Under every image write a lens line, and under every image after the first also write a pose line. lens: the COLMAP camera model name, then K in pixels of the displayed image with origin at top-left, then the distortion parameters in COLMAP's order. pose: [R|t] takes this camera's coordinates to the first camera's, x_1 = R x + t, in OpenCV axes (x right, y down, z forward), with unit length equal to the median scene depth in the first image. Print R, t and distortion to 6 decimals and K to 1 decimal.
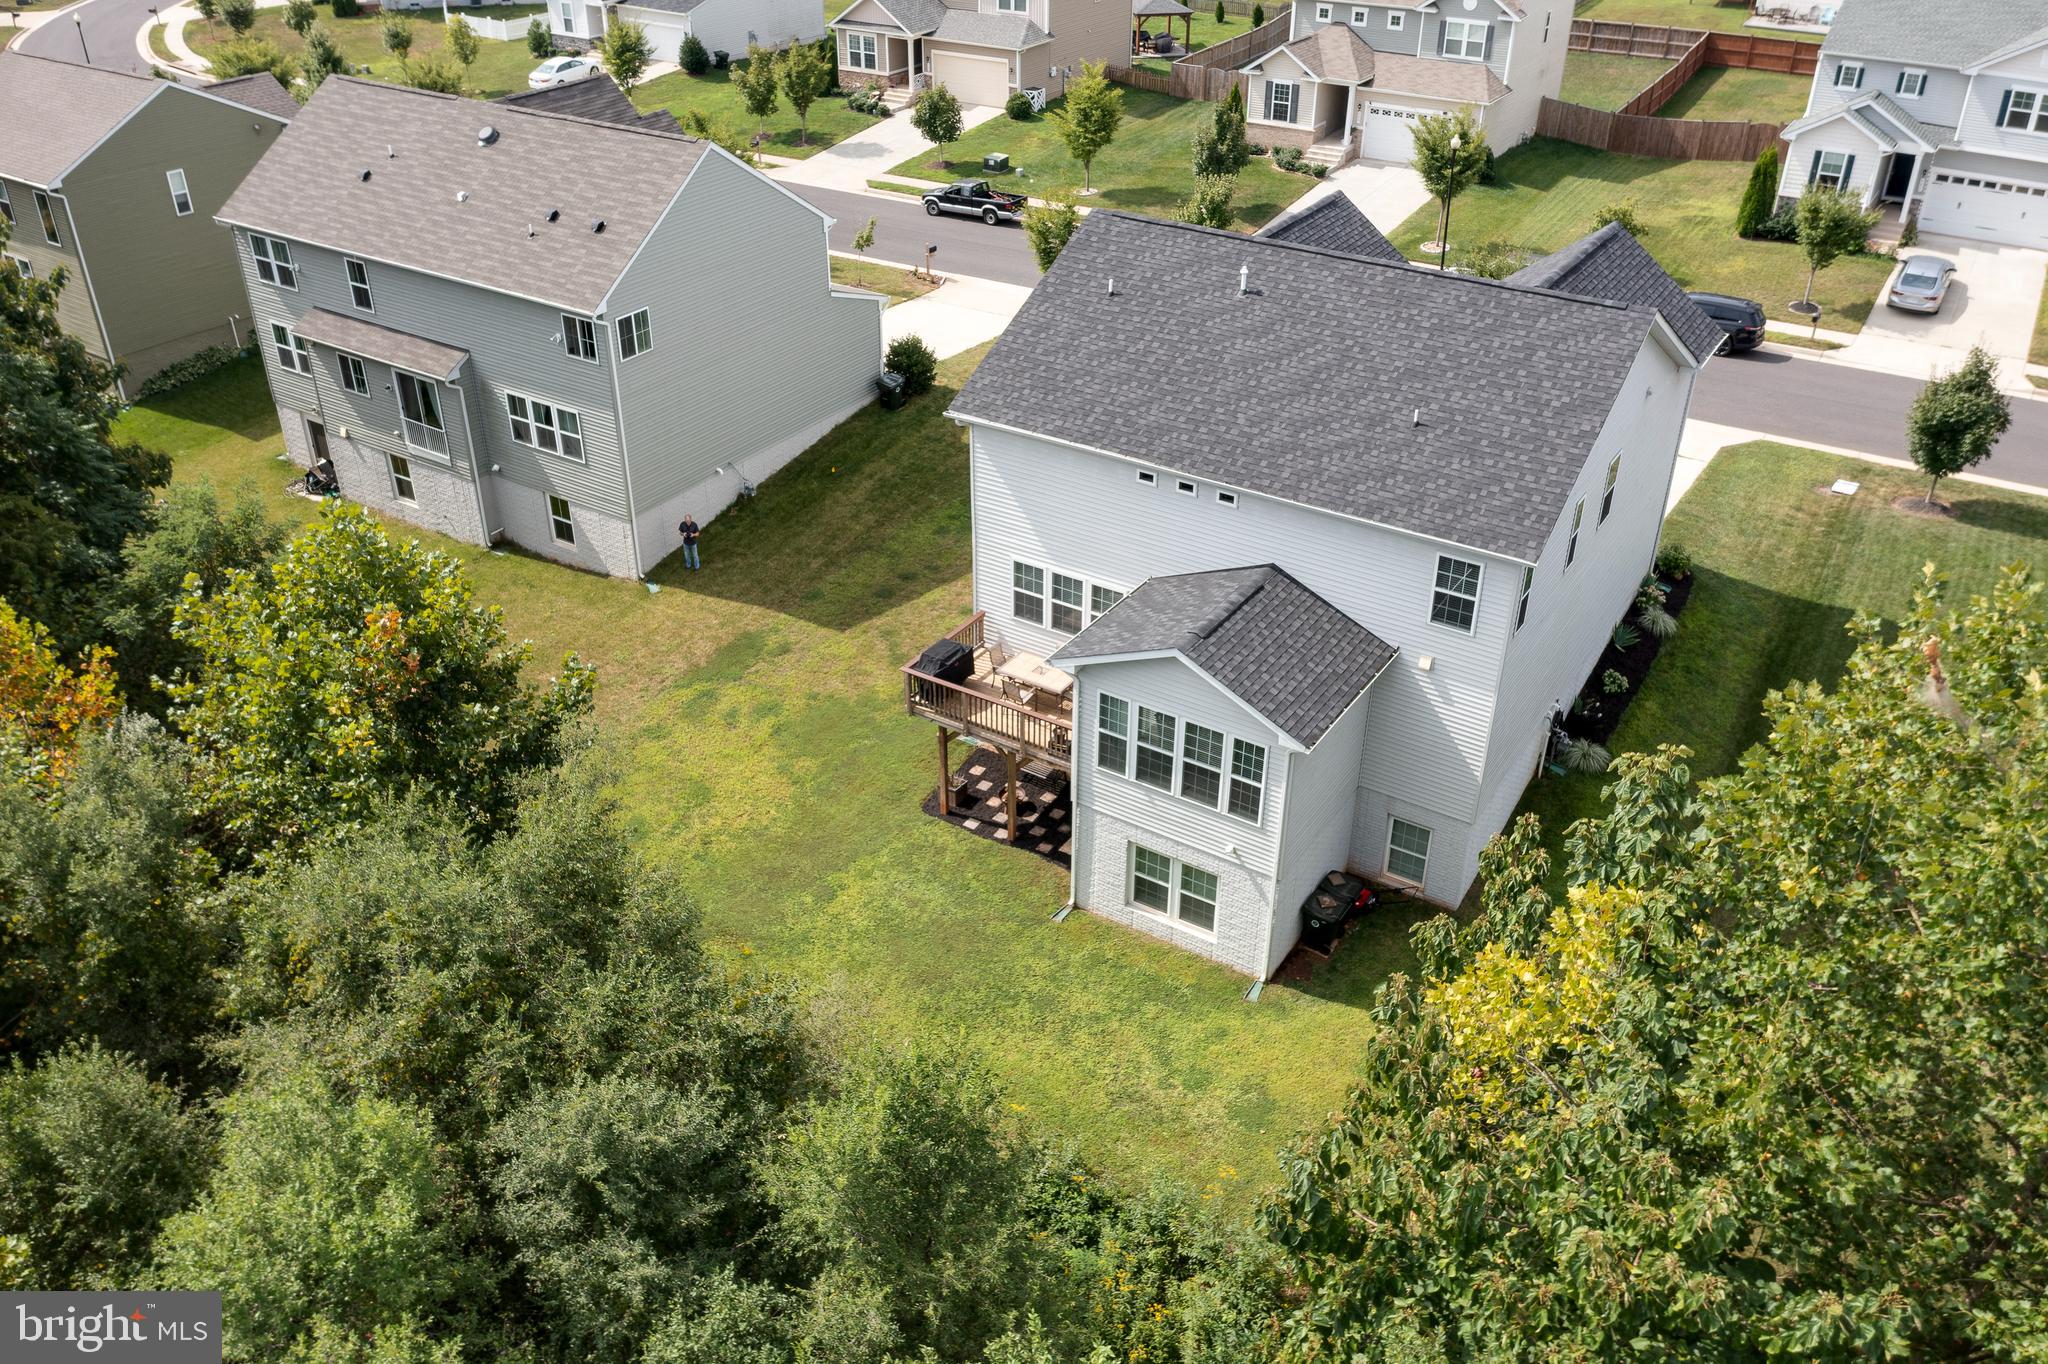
lens RADIAL K [[1641.8, 0, 1024.0], [0, 1641.8, 682.0], [0, 0, 1]] dist [0.000925, -0.008121]
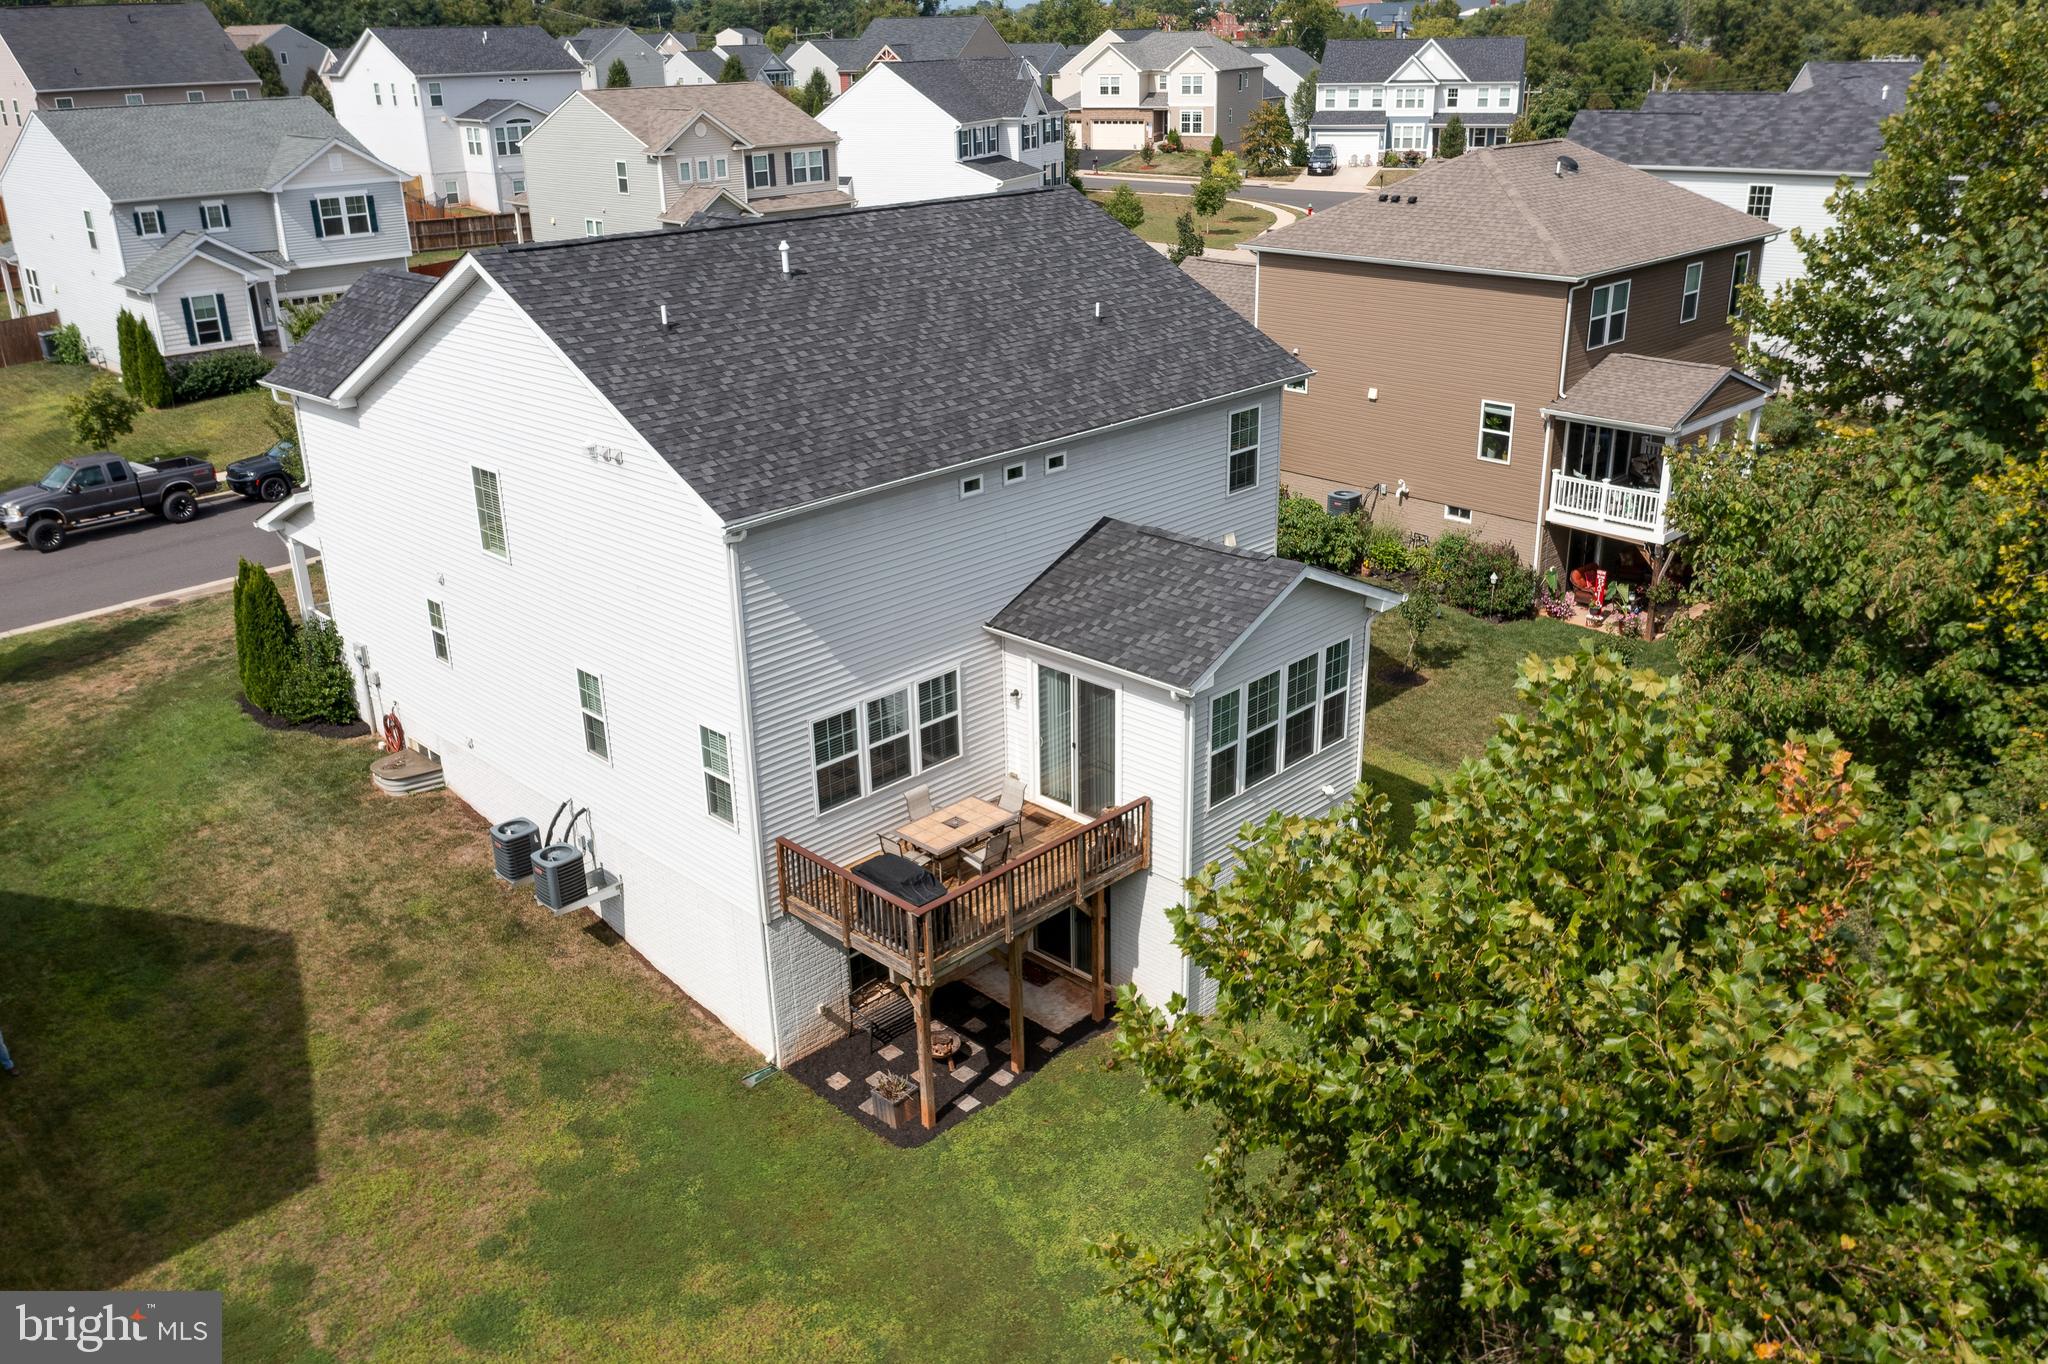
lens RADIAL K [[1641.8, 0, 1024.0], [0, 1641.8, 682.0], [0, 0, 1]] dist [0.000925, -0.008121]
pose [[0.198206, -0.369623, 0.907796, -0.565624], [0.530000, 0.819509, 0.217957, -0.182956], [-0.824508, 0.437932, 0.358332, 0.690479]]
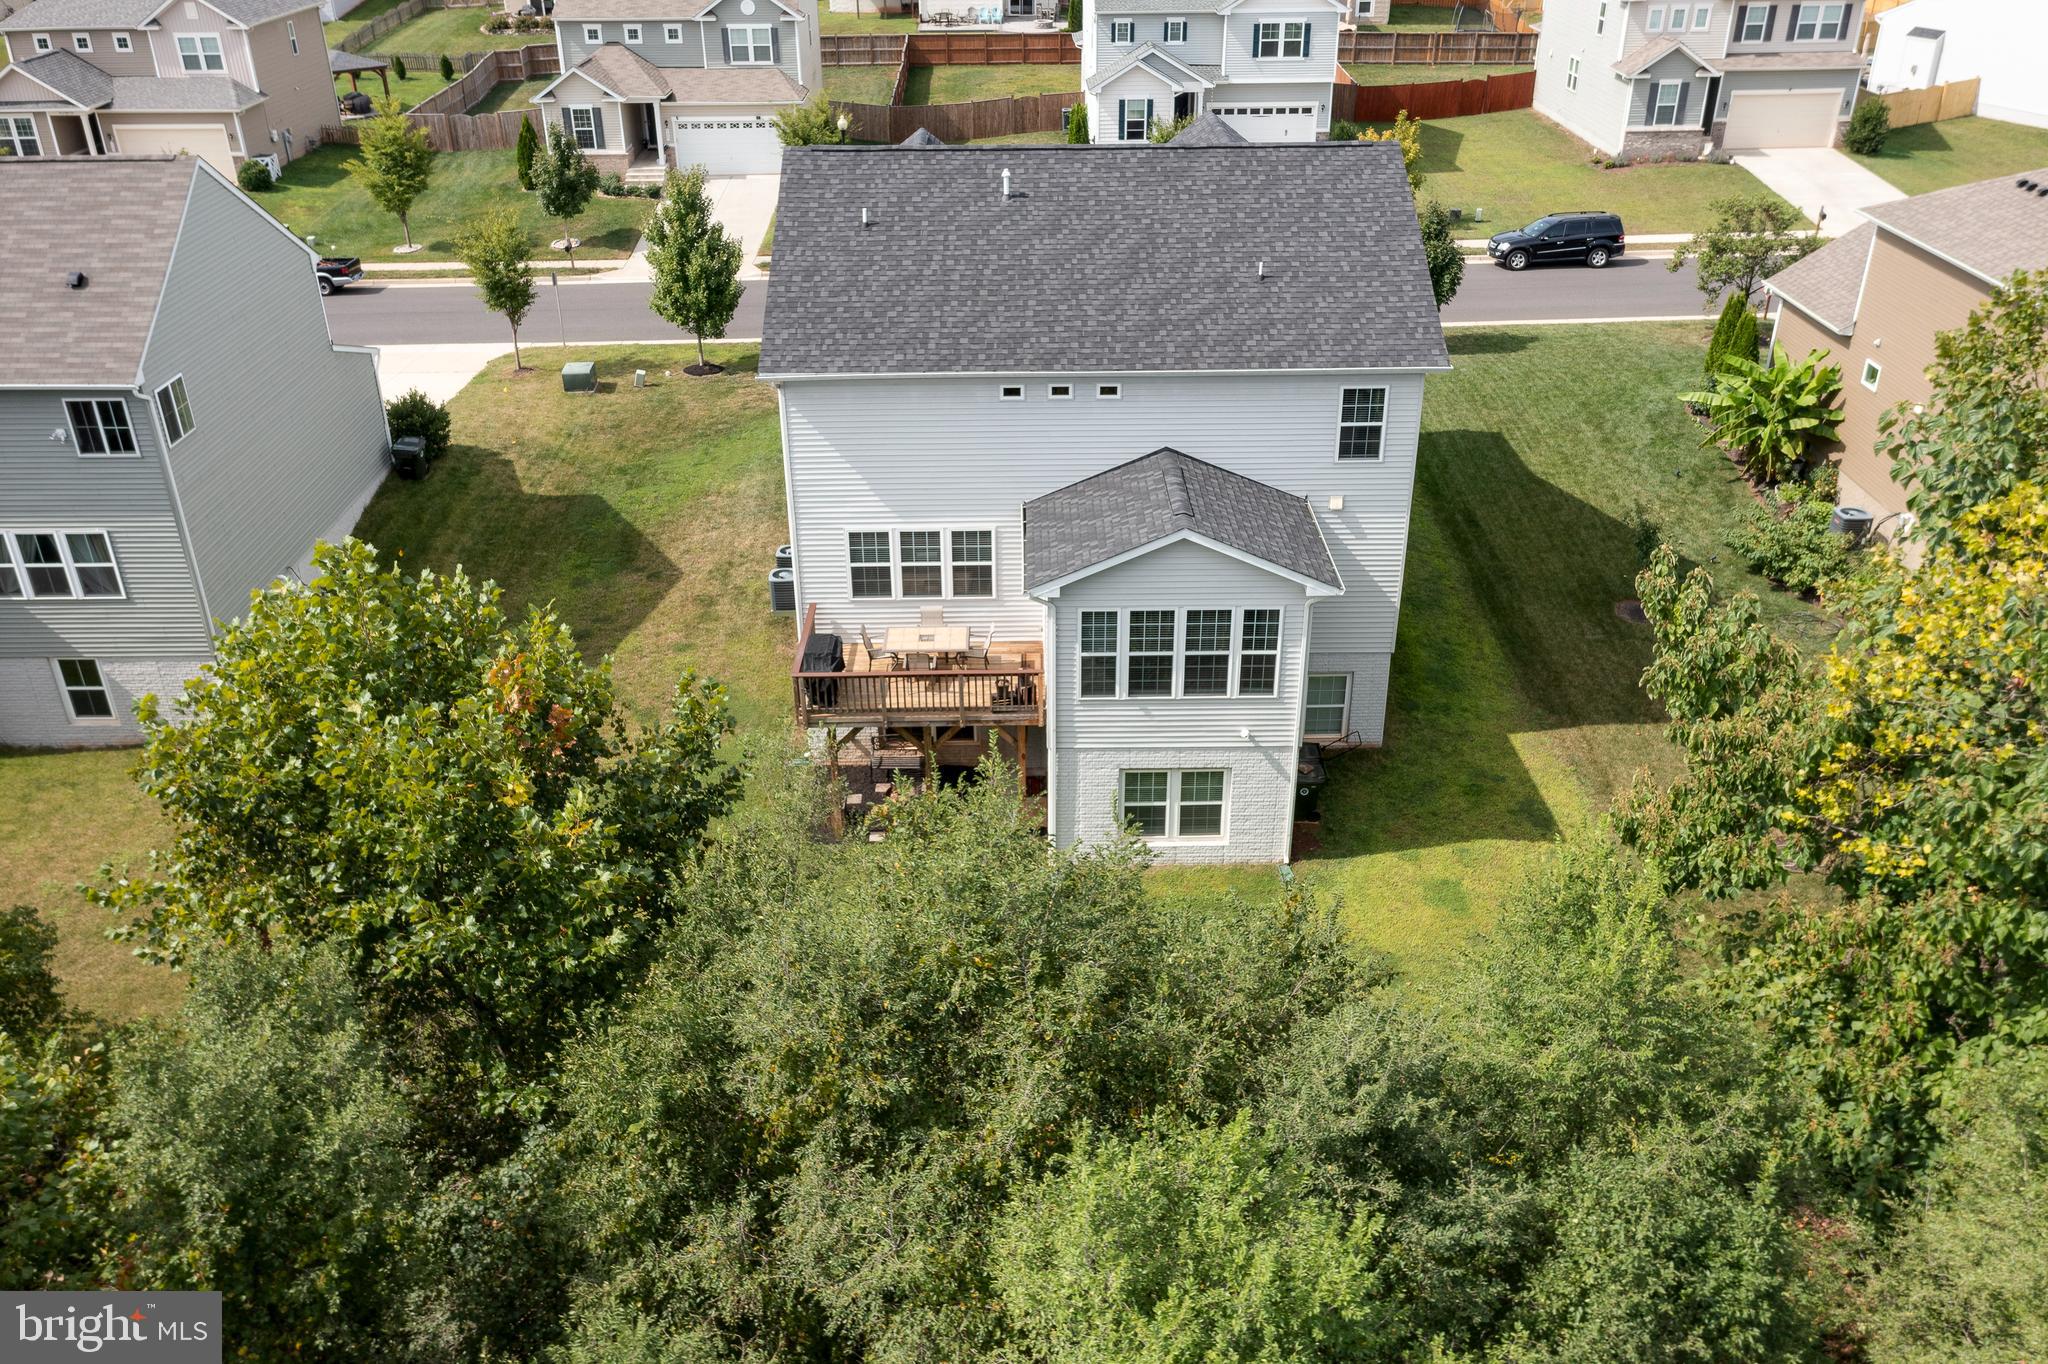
lens RADIAL K [[1665.0, 0, 1024.0], [0, 1665.0, 682.0], [0, 0, 1]] dist [0.031808, -0.001555]
pose [[0.833664, -0.269975, 0.481786, -0.381053], [0.298504, 0.954235, 0.018197, 0.014912], [-0.464650, 0.128645, 0.876100, 0.176739]]
